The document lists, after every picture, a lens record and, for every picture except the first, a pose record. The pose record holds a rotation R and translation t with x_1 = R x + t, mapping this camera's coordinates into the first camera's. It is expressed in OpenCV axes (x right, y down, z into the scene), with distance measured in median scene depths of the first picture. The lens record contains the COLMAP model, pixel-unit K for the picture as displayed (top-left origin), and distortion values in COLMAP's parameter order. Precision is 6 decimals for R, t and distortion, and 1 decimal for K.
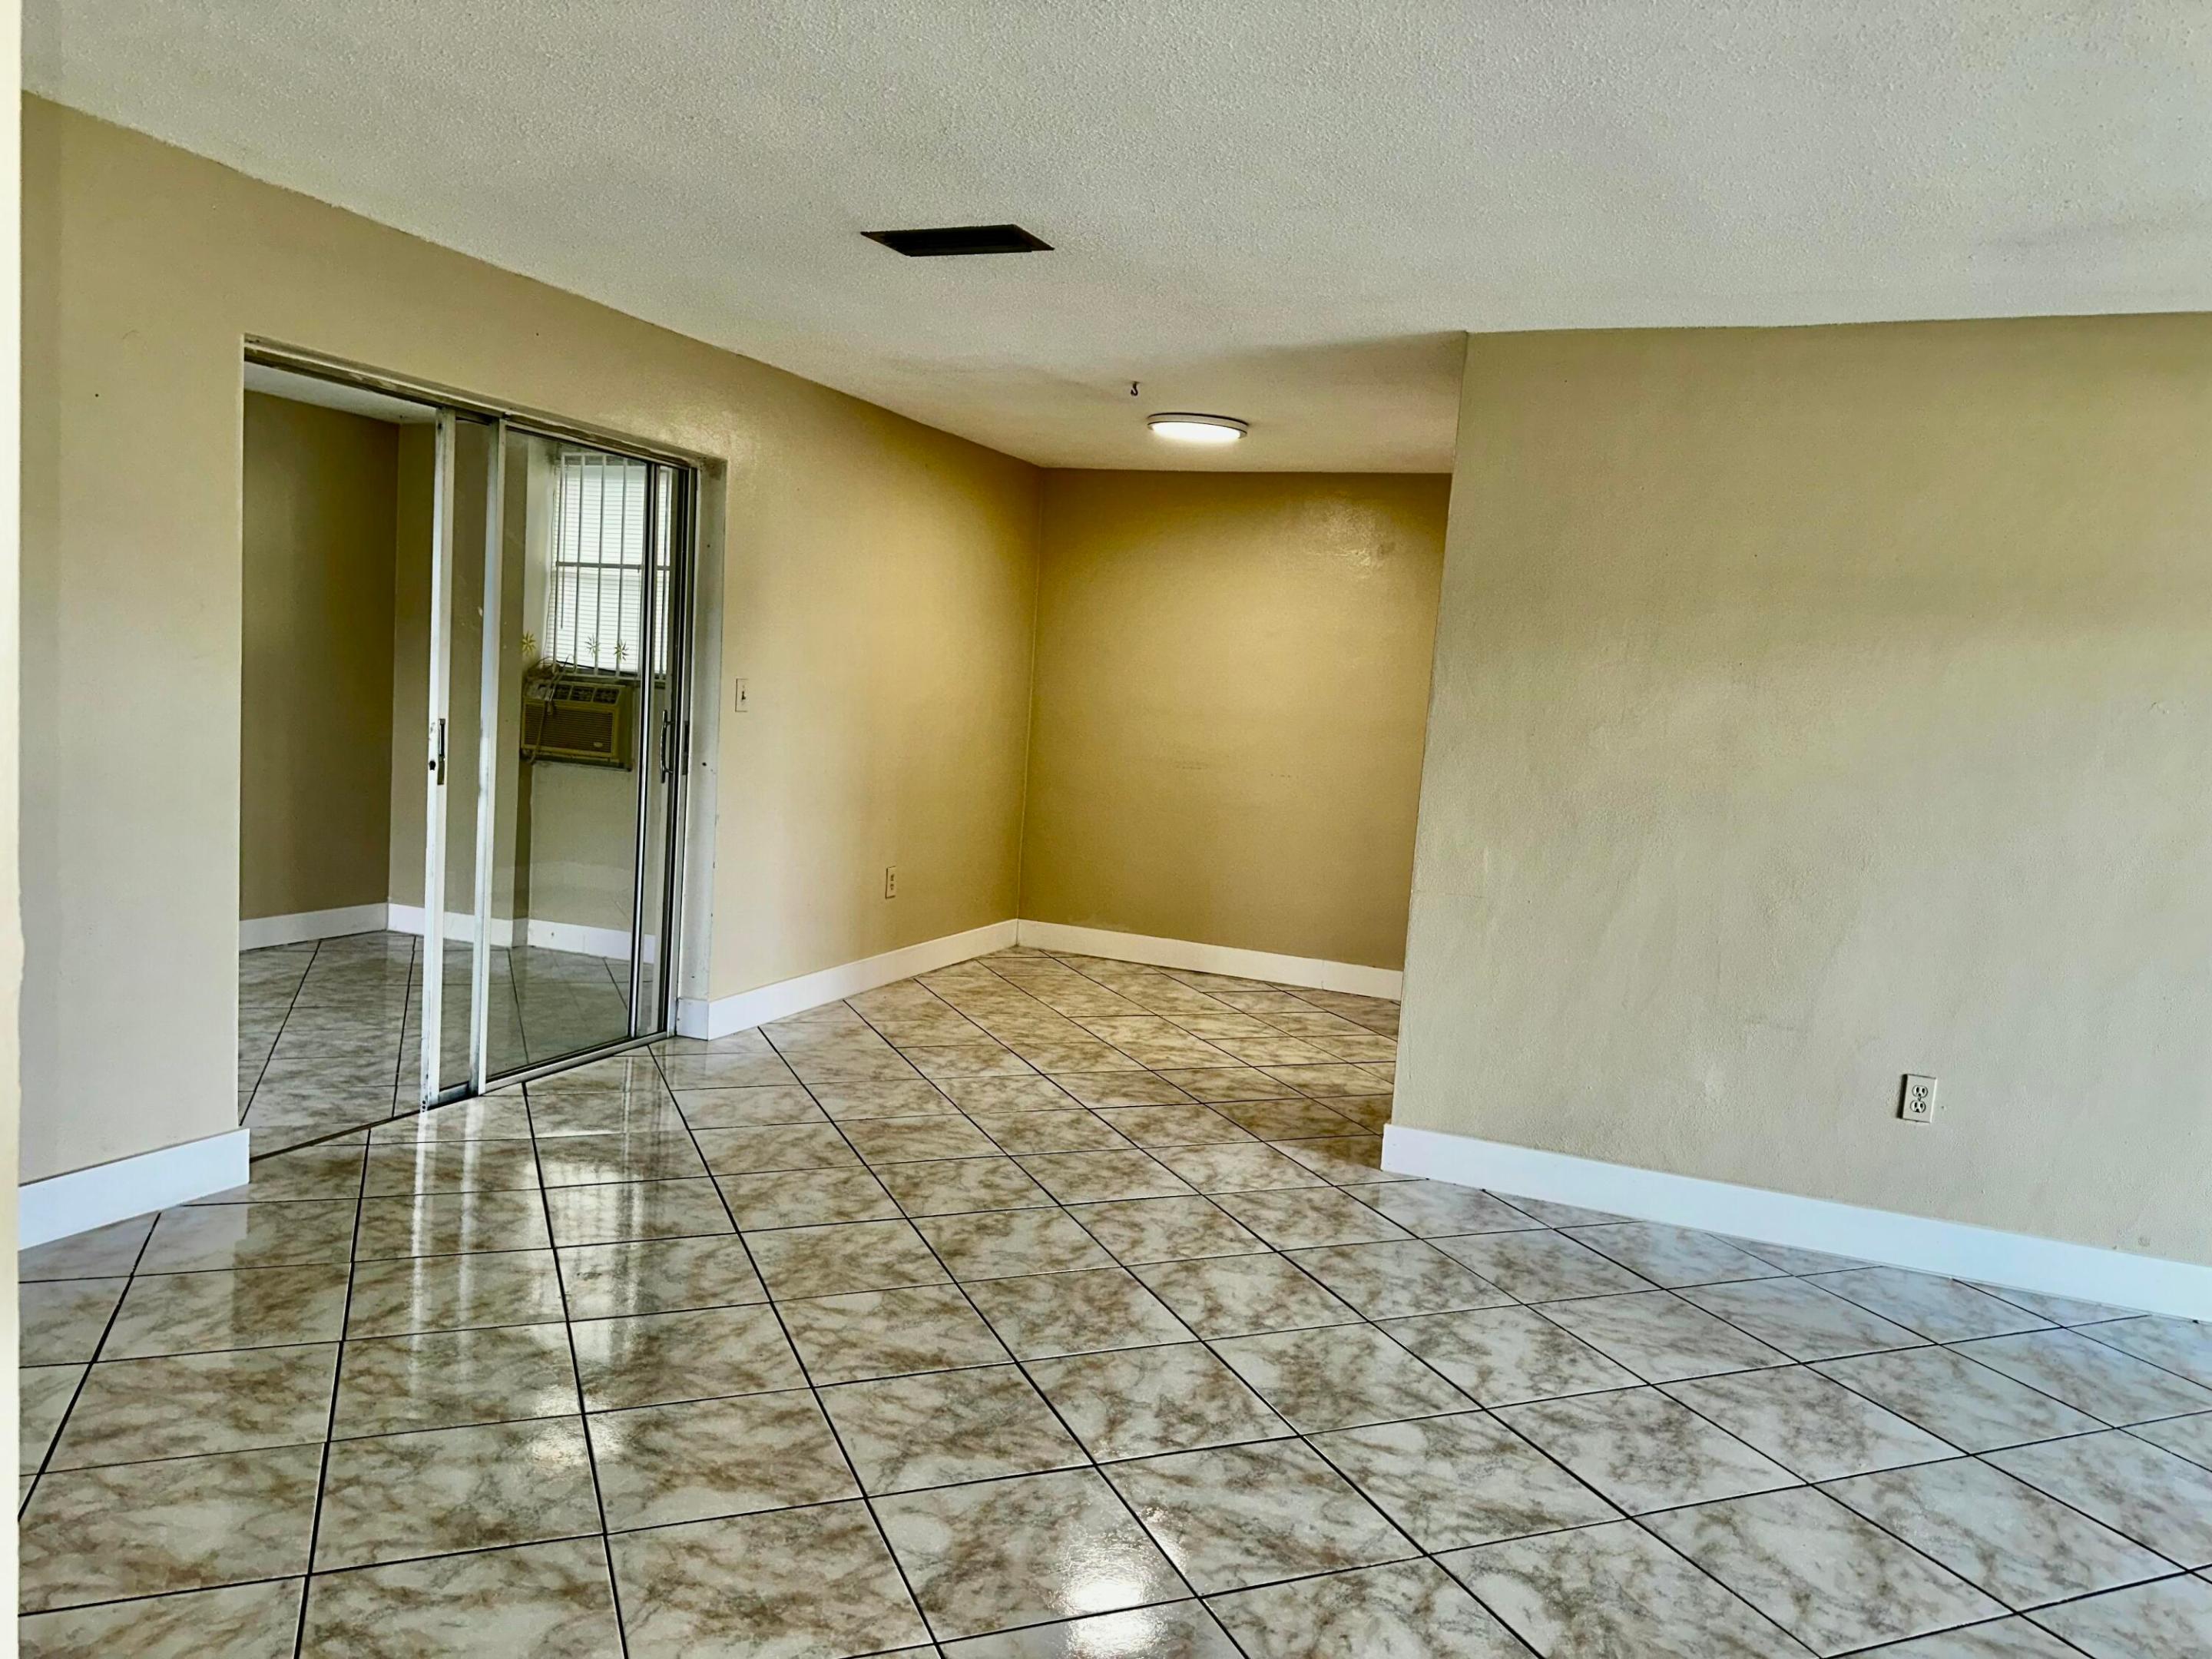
lens RADIAL K [[1560.5, 0, 1126.6], [0, 1560.5, 820.7], [0, 0, 1]] dist [0.042697, -0.040814]
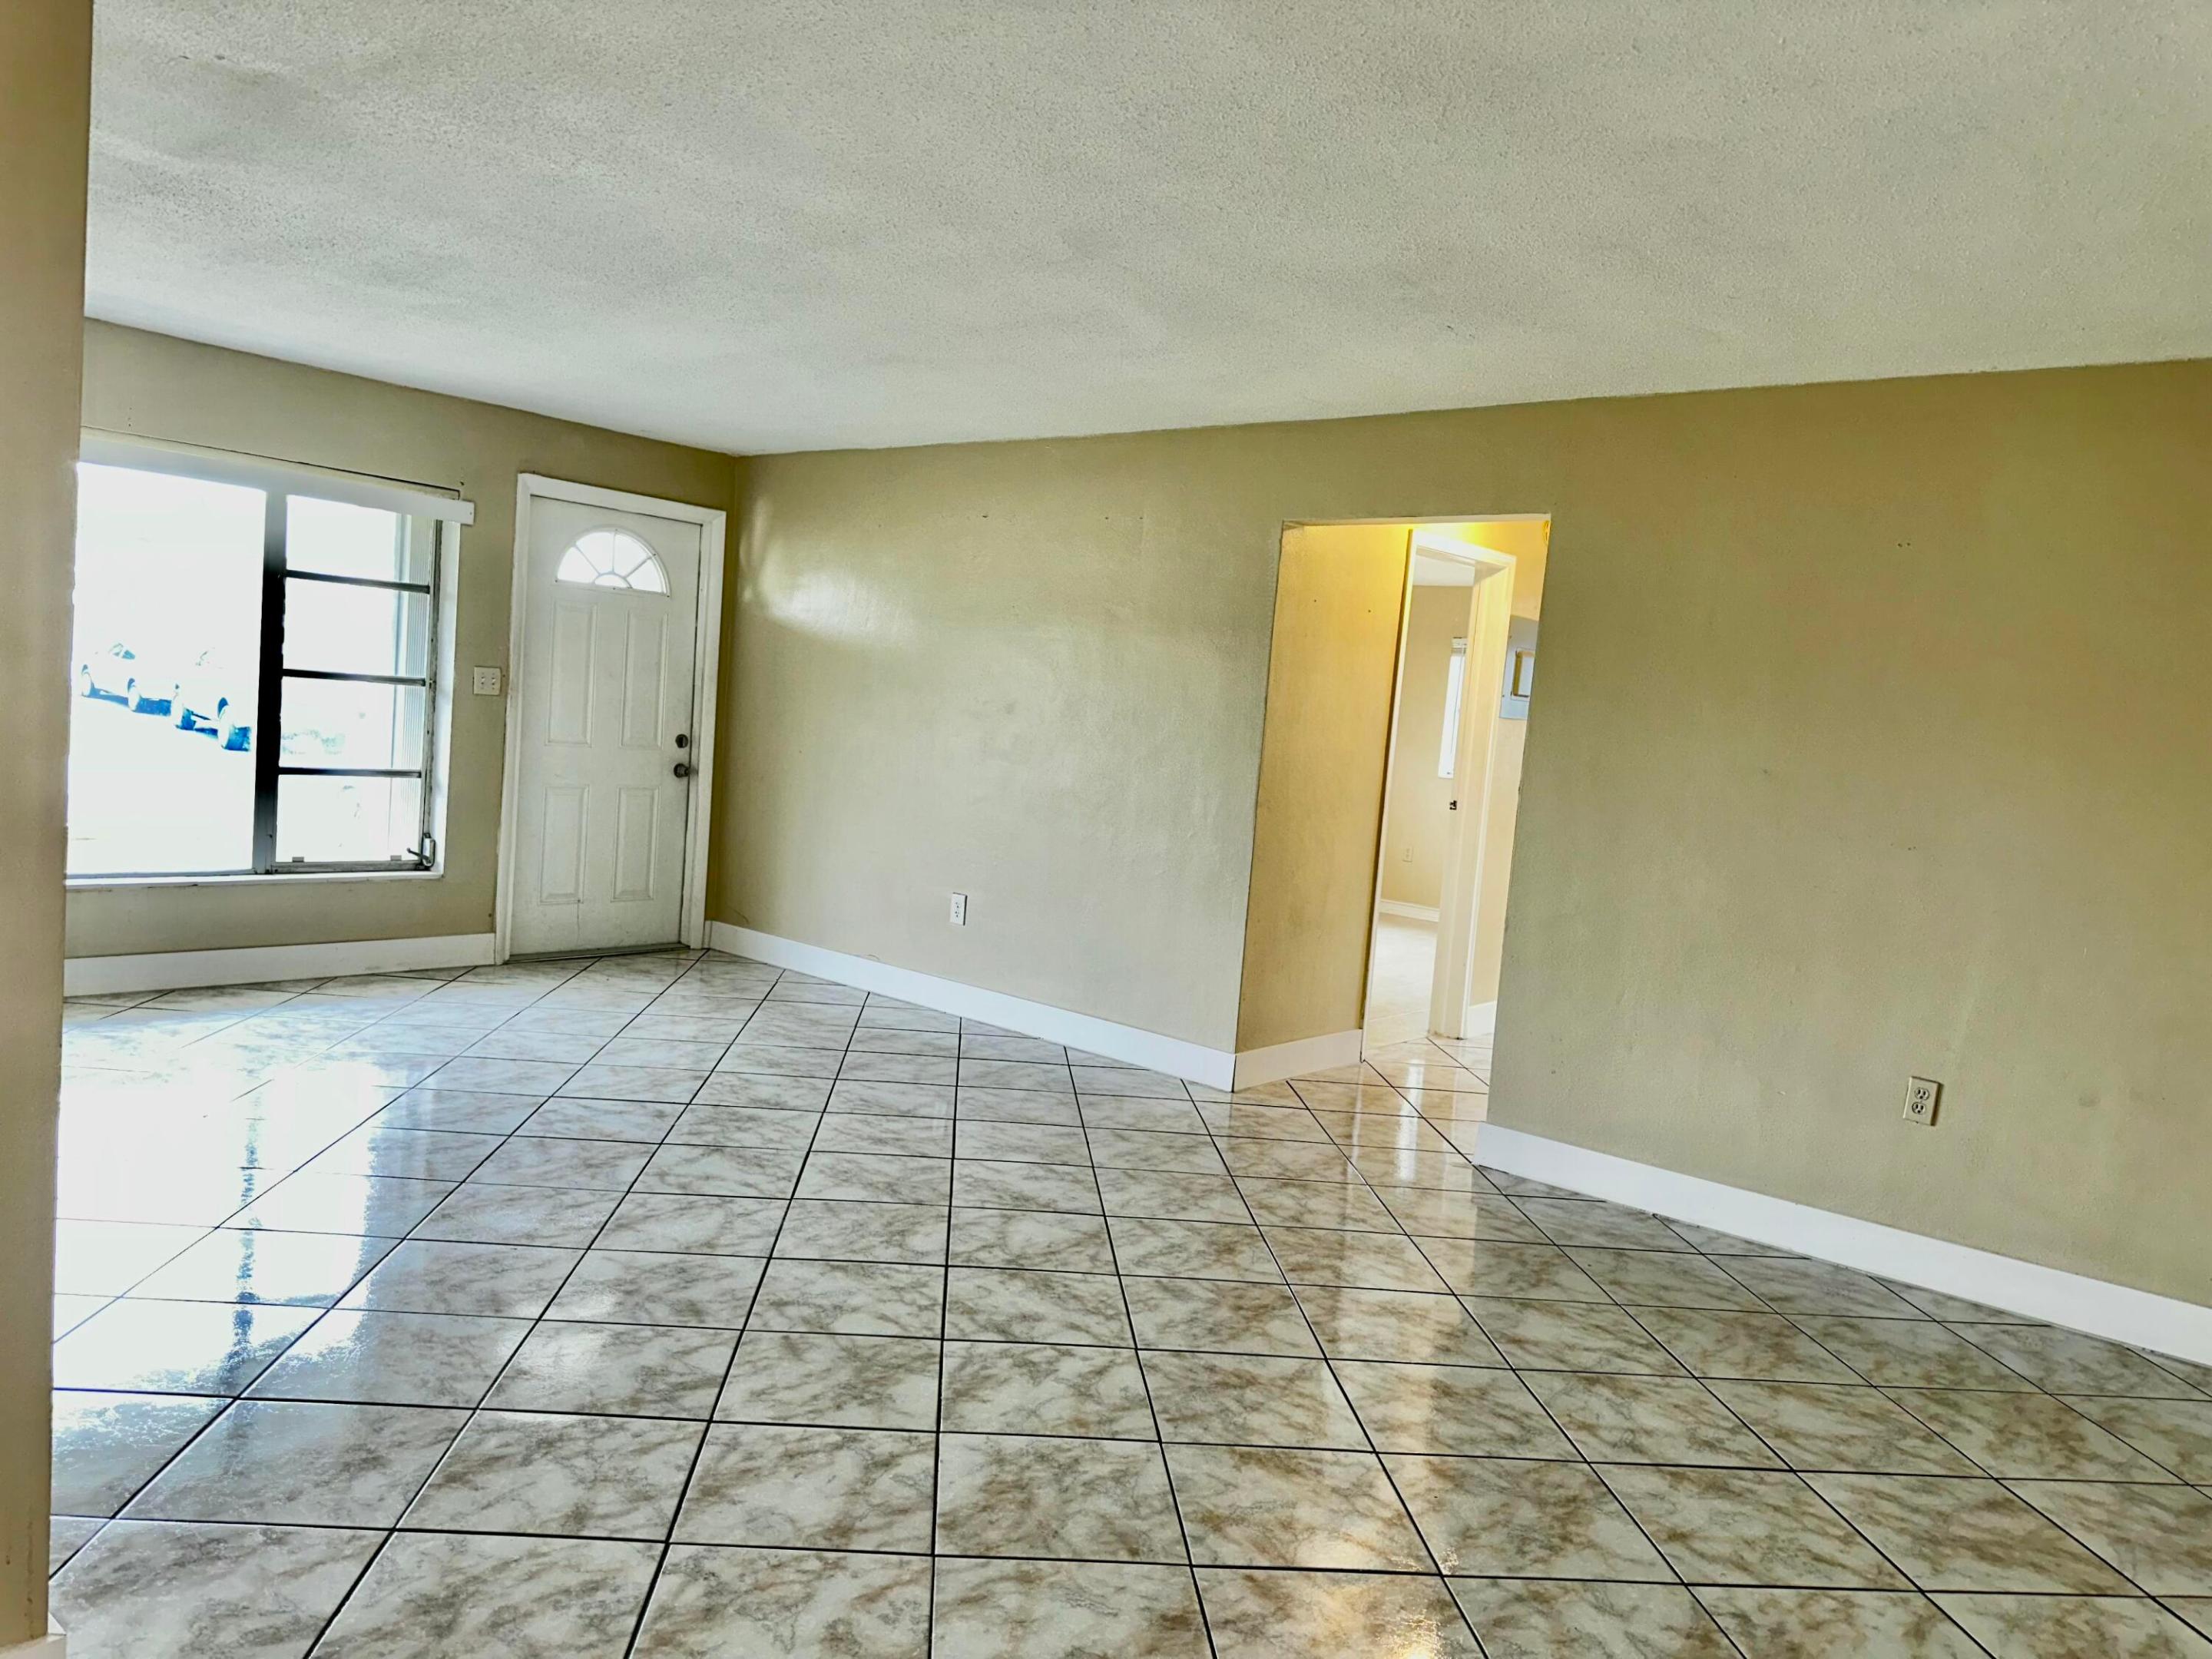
lens RADIAL K [[1560.5, 0, 1097.7], [0, 1560.5, 804.4], [0, 0, 1]] dist [0.042697, -0.040814]
pose [[-0.934777, -0.169723, 0.312068, -0.213117], [-0.120779, 0.977995, 0.170114, -0.144908], [-0.334073, 0.121327, -0.934706, 1.494968]]
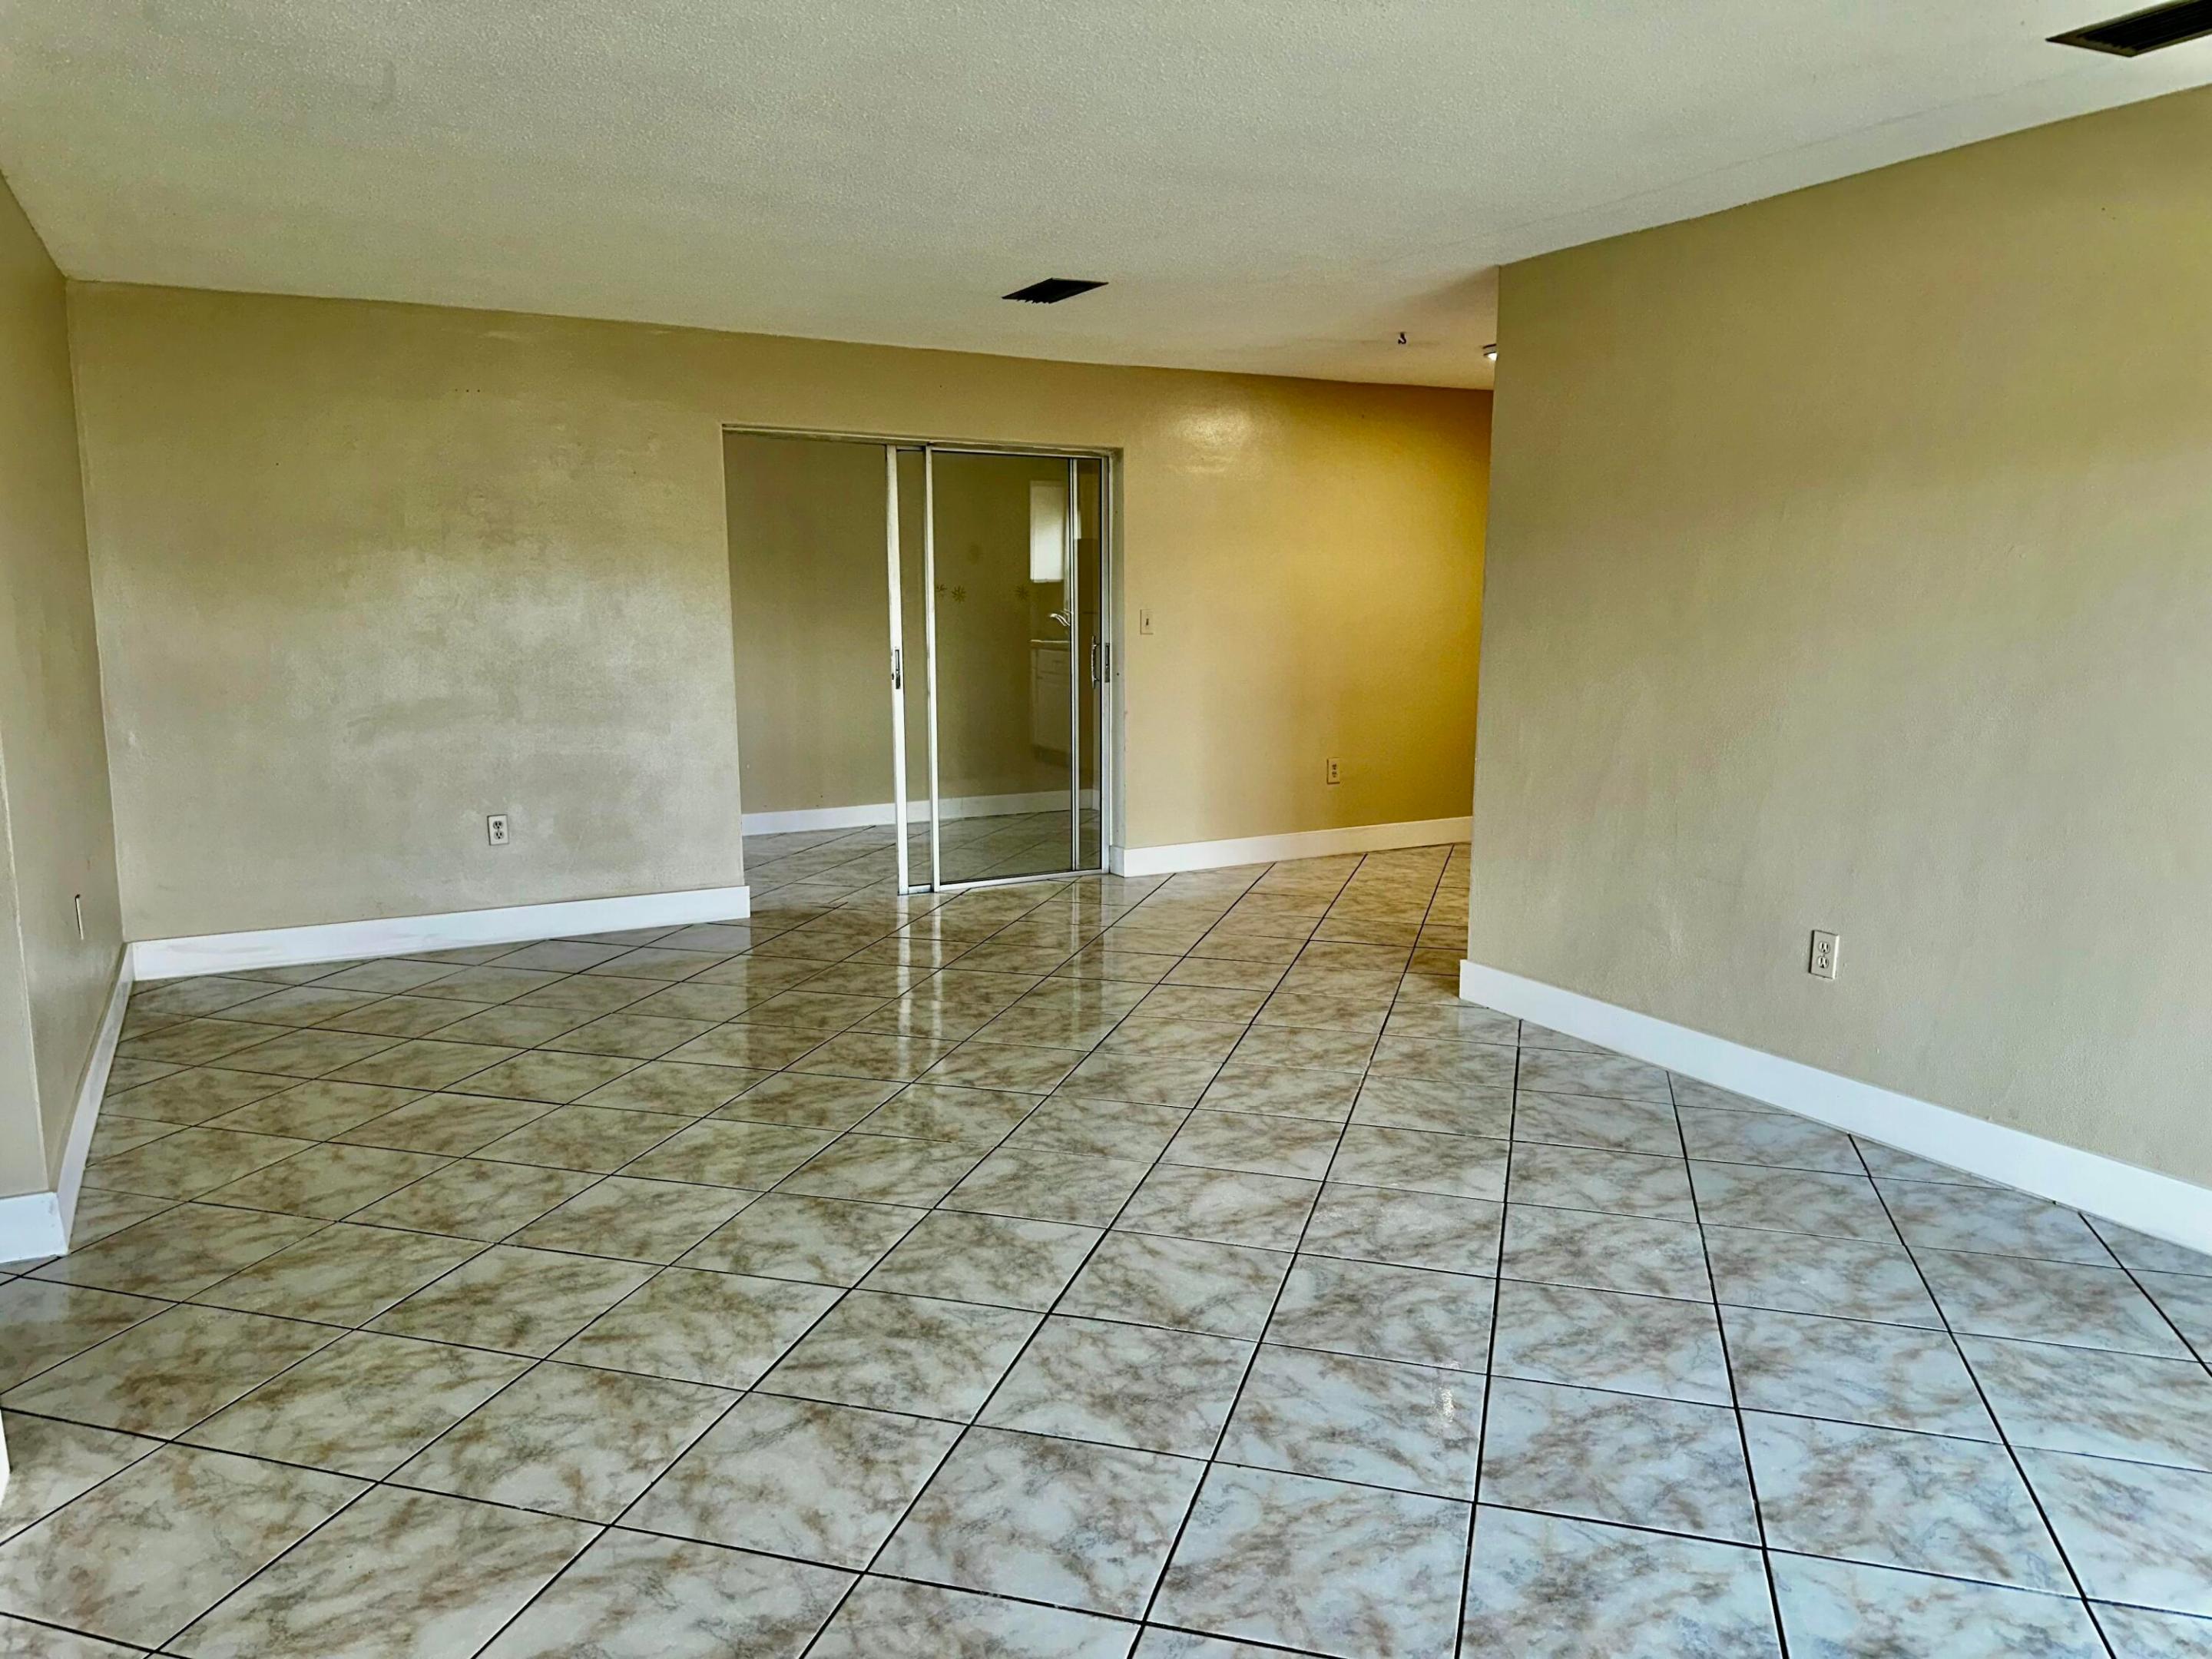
lens RADIAL K [[1560.5, 0, 1113.1], [0, 1560.5, 826.8], [0, 0, 1]] dist [0.042697, -0.040814]
pose [[0.772181, 0.029382, -0.634723, 0.828238], [-0.003406, 0.999107, 0.042106, 0.055674], [0.635394, -0.030352, 0.771591, -0.074494]]
